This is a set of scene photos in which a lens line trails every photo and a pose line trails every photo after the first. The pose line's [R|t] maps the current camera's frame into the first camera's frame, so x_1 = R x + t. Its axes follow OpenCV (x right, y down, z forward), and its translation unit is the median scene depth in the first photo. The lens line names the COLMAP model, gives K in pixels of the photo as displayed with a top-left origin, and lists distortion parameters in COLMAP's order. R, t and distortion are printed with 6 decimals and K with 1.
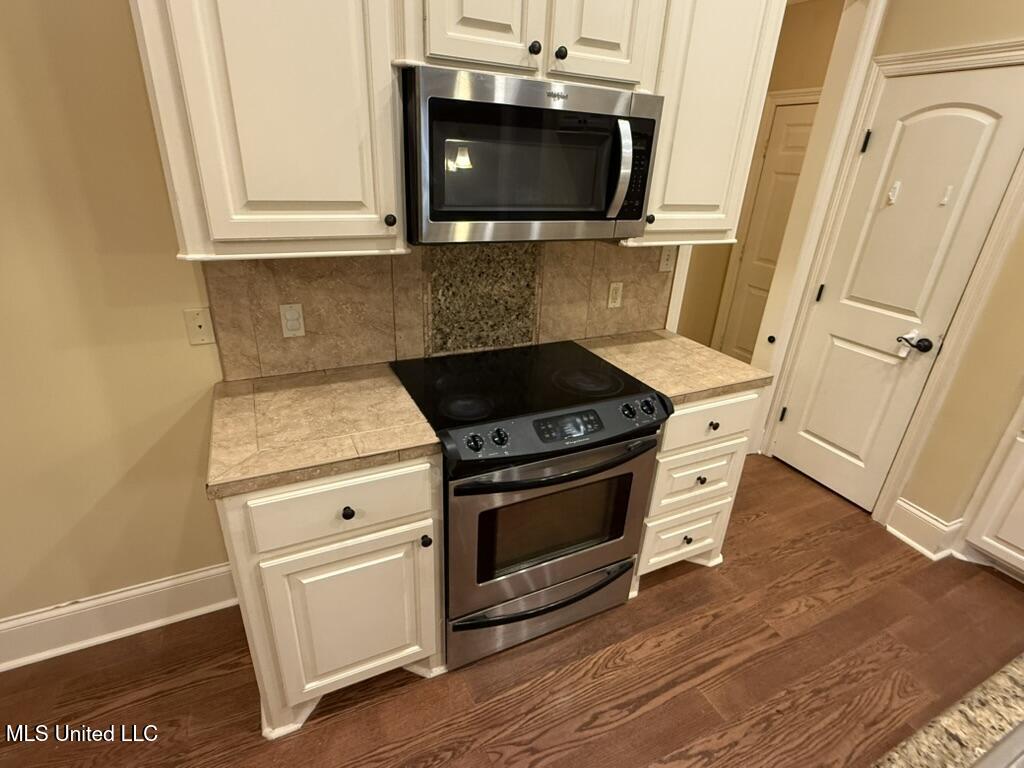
lens RADIAL K [[516.8, 0, 510.9], [0, 516.8, 384.1], [0, 0, 1]] dist [-0.001062, -0.000425]
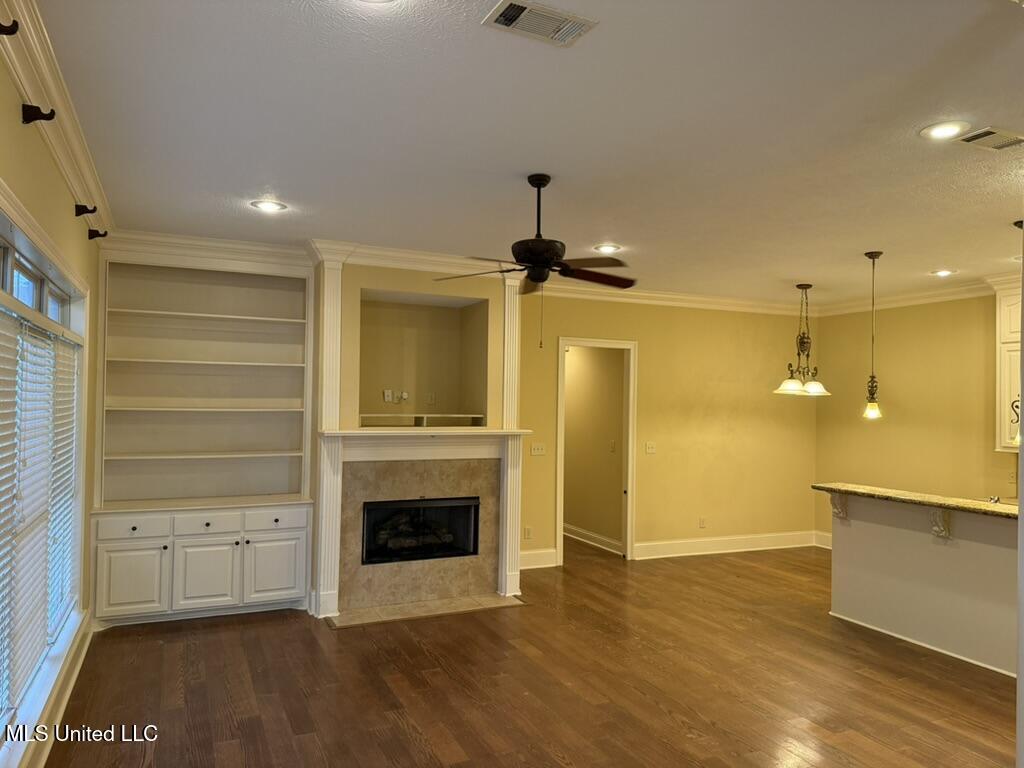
lens RADIAL K [[717.6, 0, 509.9], [0, 717.6, 387.0], [0, 0, 1]] dist [0.062971, -0.069550]
pose [[-0.032515, -0.073304, -0.996779, 3.522355], [-0.421755, 0.905171, -0.052809, 0.818114], [0.906127, 0.418680, -0.060348, -1.554806]]
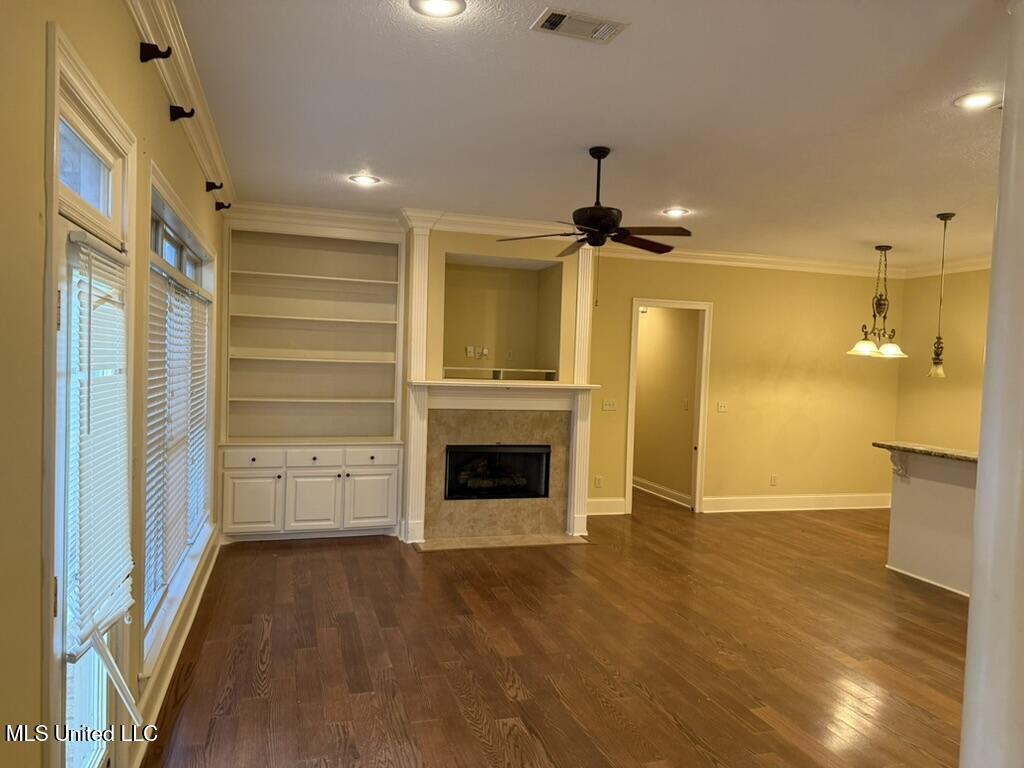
lens RADIAL K [[717.6, 0, 509.9], [0, 717.6, 385.6], [0, 0, 1]] dist [0.062971, -0.069550]
pose [[-0.162448, -0.026628, -0.986358, 3.805357], [-0.438400, 0.897499, 0.047973, 0.810249], [0.883977, 0.440213, -0.157471, -1.403397]]
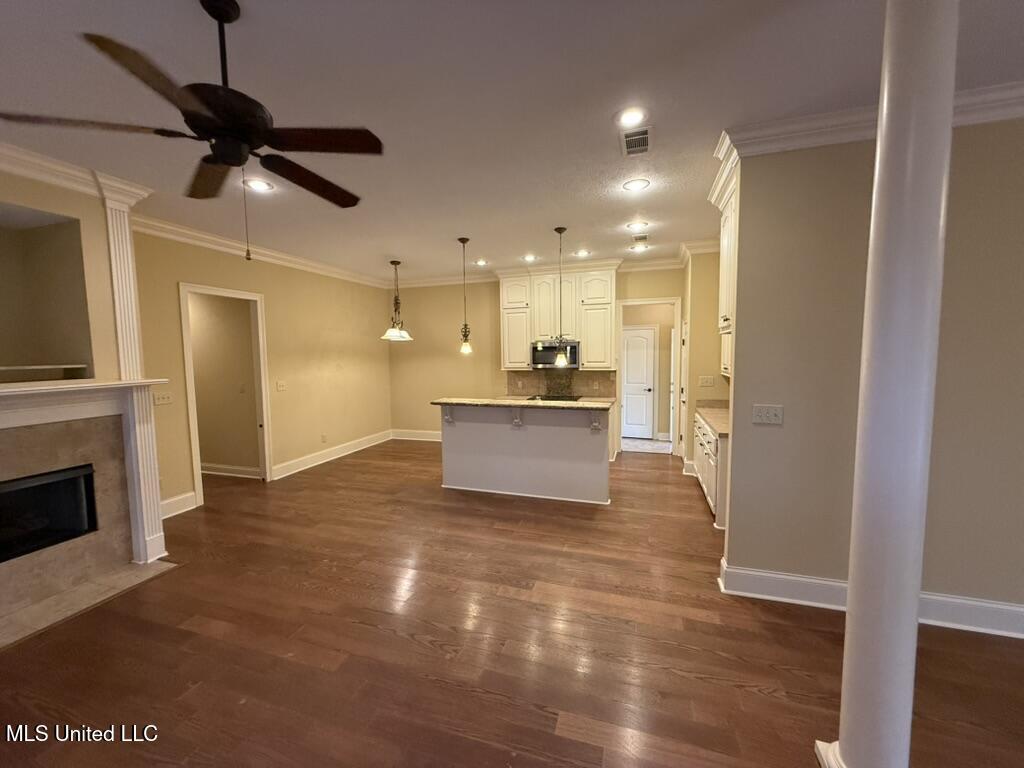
lens RADIAL K [[407.8, 0, 509.1], [0, 407.8, 383.1], [0, 0, 1]] dist [0.001277, 0.000747]
pose [[0.709166, -0.006878, -0.705008, 2.326172], [-0.238289, 0.938771, -0.248852, 0.887497], [0.663553, 0.344473, 0.664105, -1.774747]]
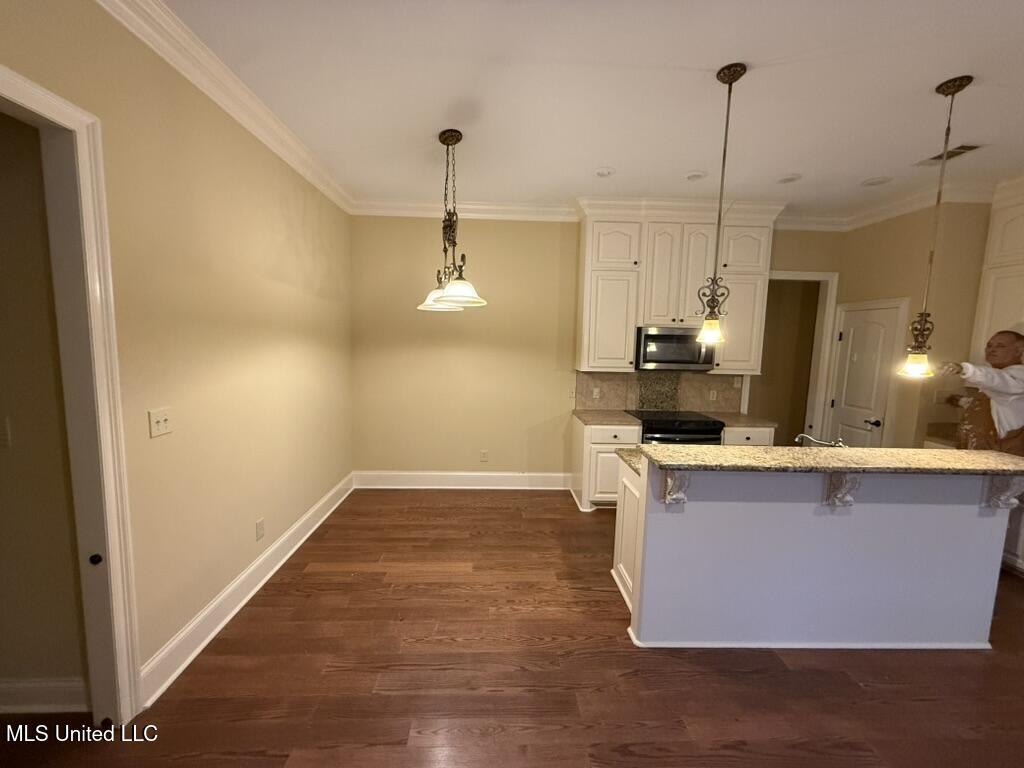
lens RADIAL K [[407.8, 0, 507.1], [0, 407.8, 381.5], [0, 0, 1]] dist [0.001277, 0.000747]
pose [[0.909825, 0.014296, -0.414745, 0.138061], [-0.147766, 0.945065, -0.291576, 0.628093], [0.387793, 0.326569, 0.861957, -1.448320]]
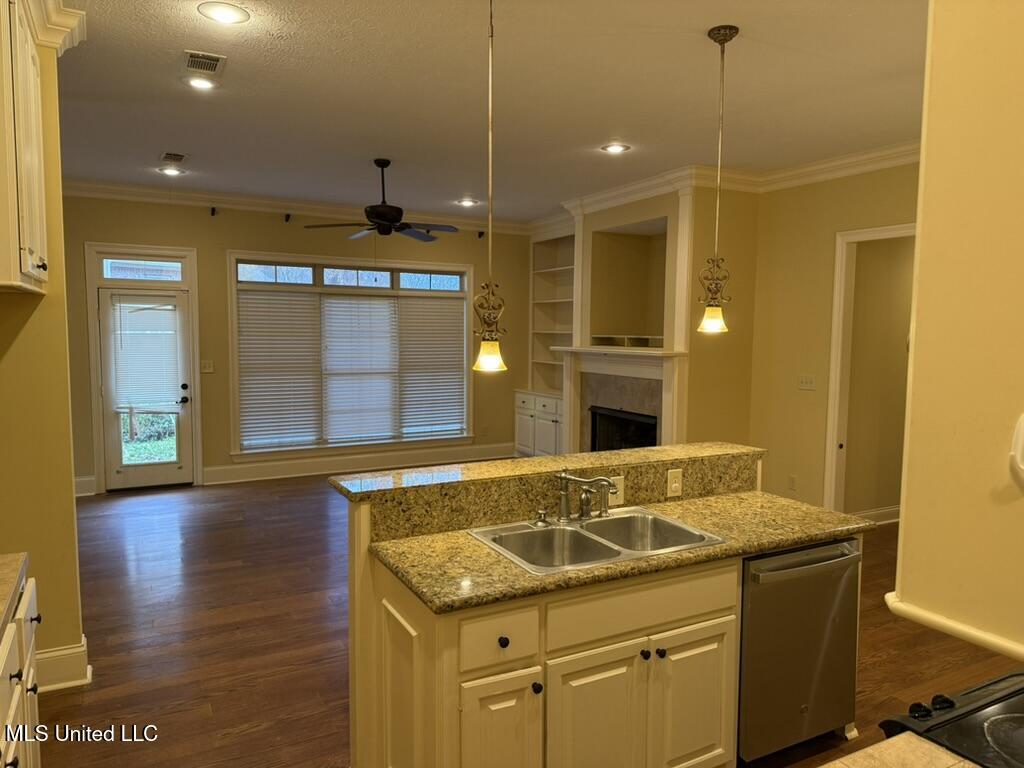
lens RADIAL K [[717.6, 0, 515.1], [0, 717.6, 383.1], [0, 0, 1]] dist [0.062971, -0.069550]
pose [[-0.997785, -0.053994, -0.038850, 0.765233], [-0.065954, 0.878972, 0.472290, -0.646984], [0.008647, 0.473807, -0.880586, 1.469914]]
